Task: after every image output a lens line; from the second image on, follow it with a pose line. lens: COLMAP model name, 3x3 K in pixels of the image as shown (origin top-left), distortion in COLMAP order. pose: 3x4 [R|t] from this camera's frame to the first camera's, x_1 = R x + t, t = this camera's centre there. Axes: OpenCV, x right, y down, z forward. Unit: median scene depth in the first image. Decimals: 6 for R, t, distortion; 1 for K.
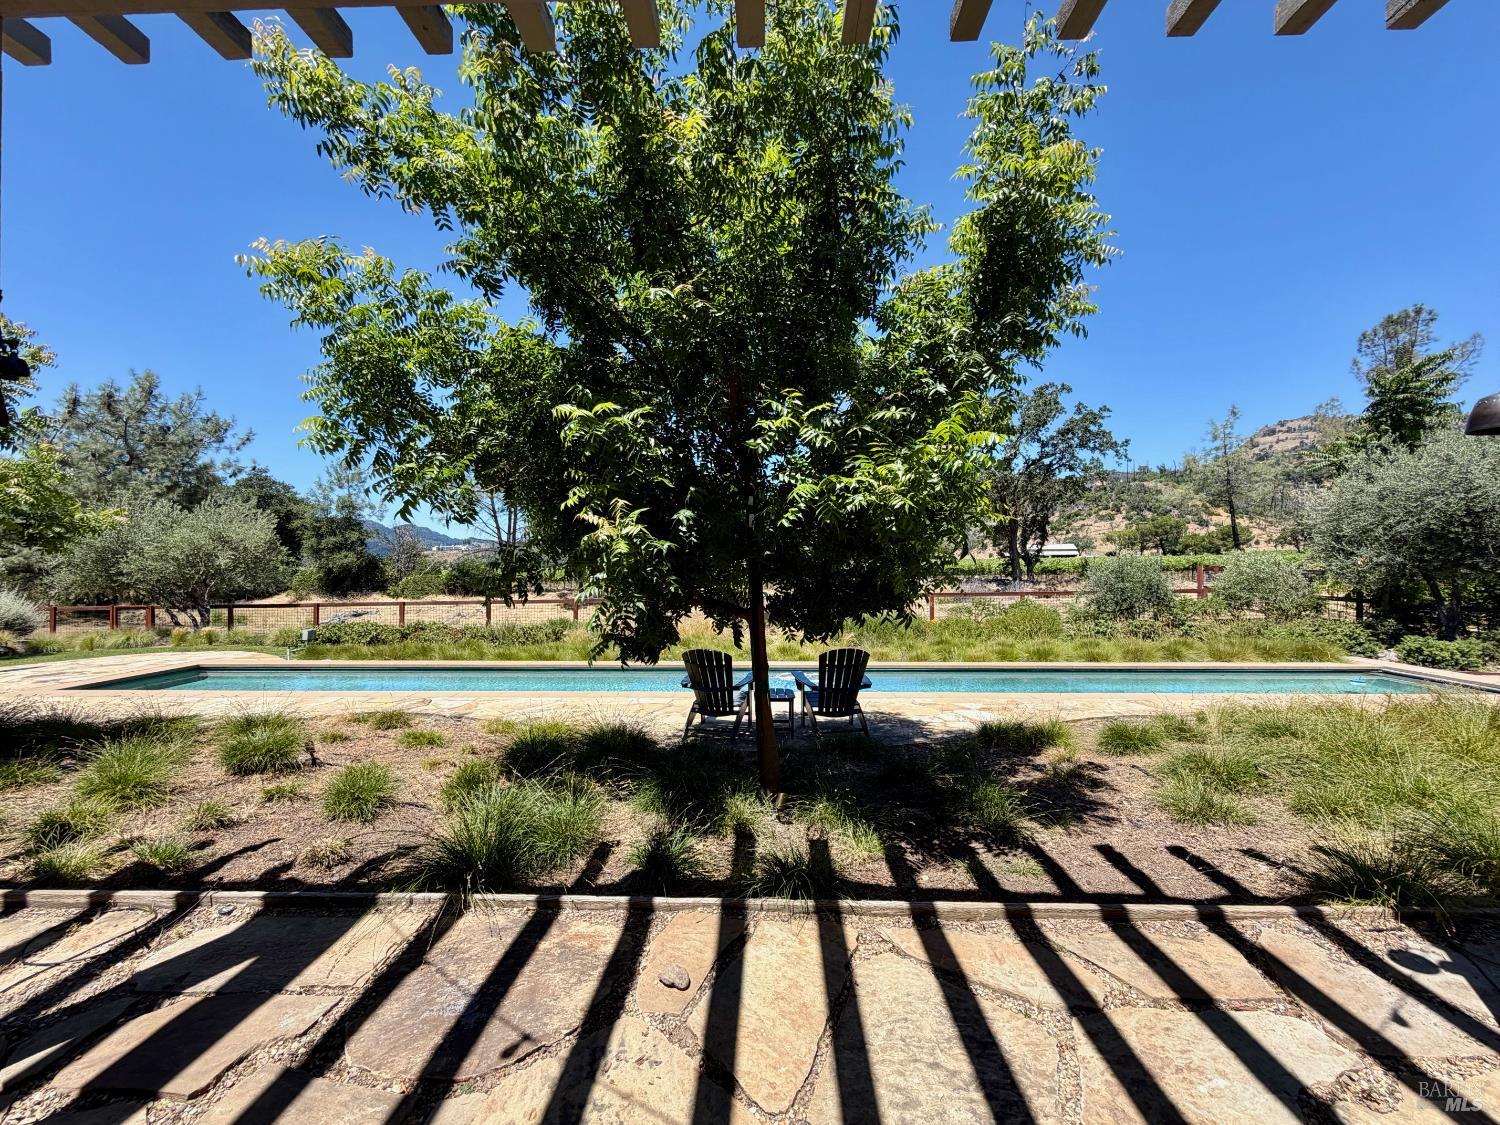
lens RADIAL K [[603.7, 0, 770.5], [0, 603.7, 571.6], [0, 0, 1]] dist [-0.001017, 0.000522]
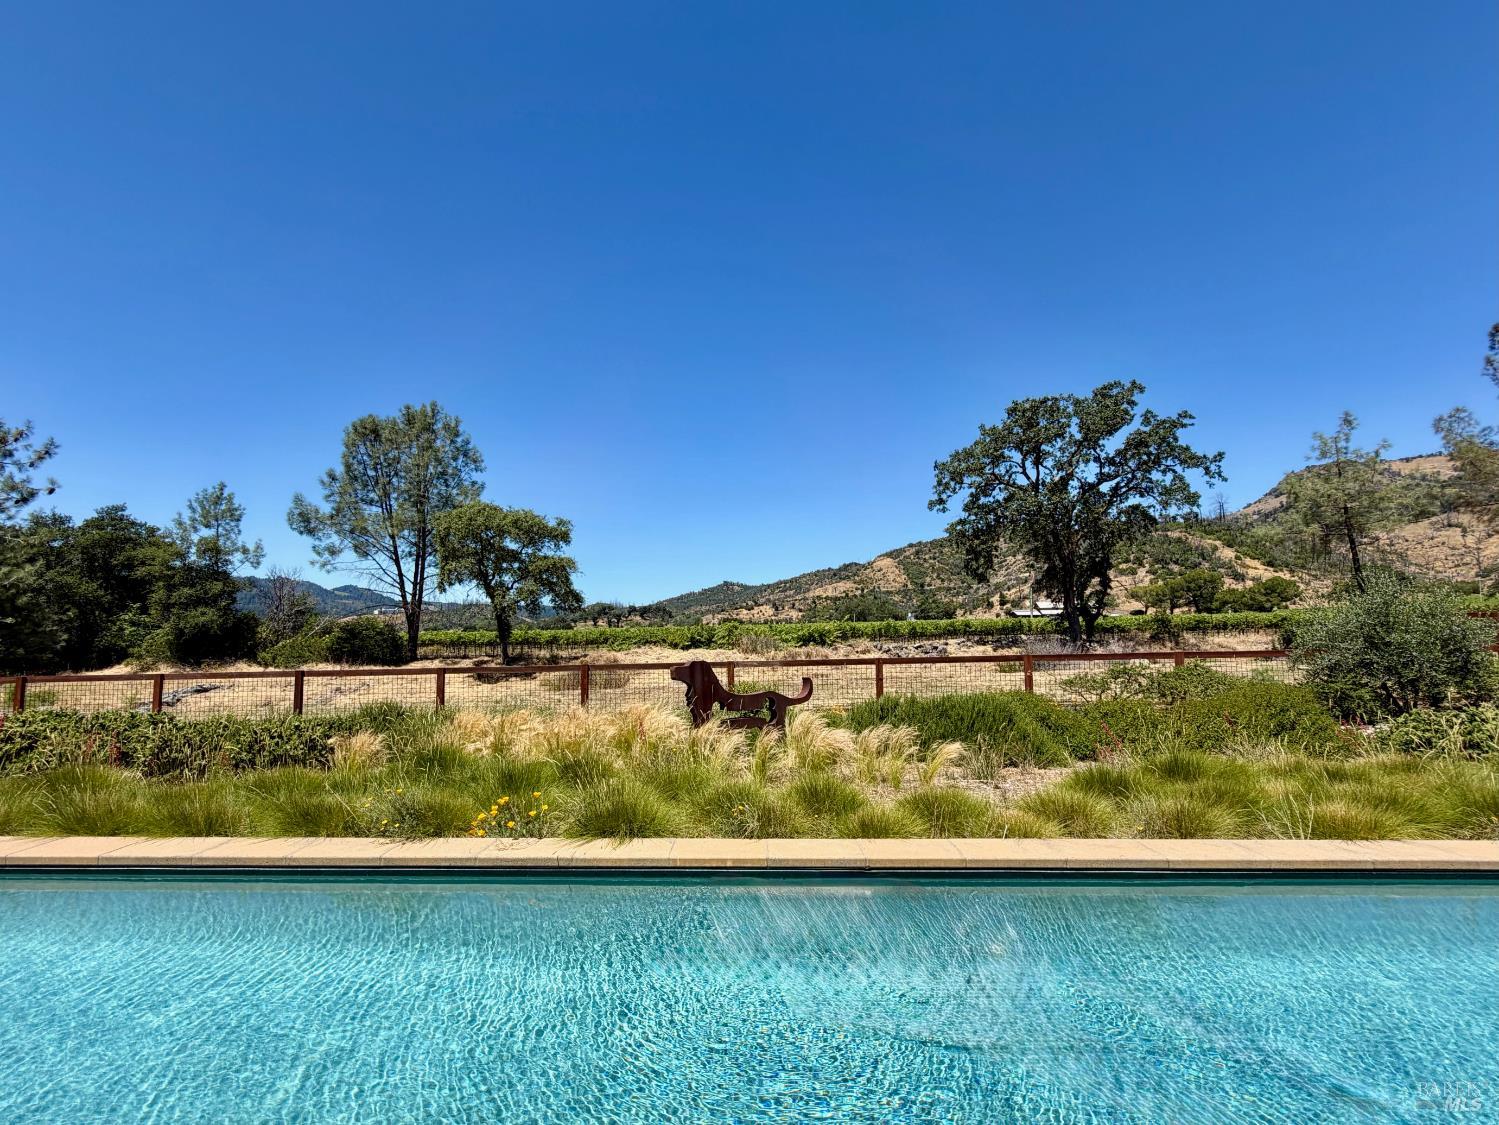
lens RADIAL K [[682.1, 0, 745.3], [0, 682.1, 573.0], [0, 0, 1]] dist [-0.000980, 0.000931]
pose [[0.999977, -0.005580, -0.003947, -0.004735], [0.005200, 0.995875, -0.090582, 0.005857], [0.004436, 0.090560, 0.995881, 0.128084]]
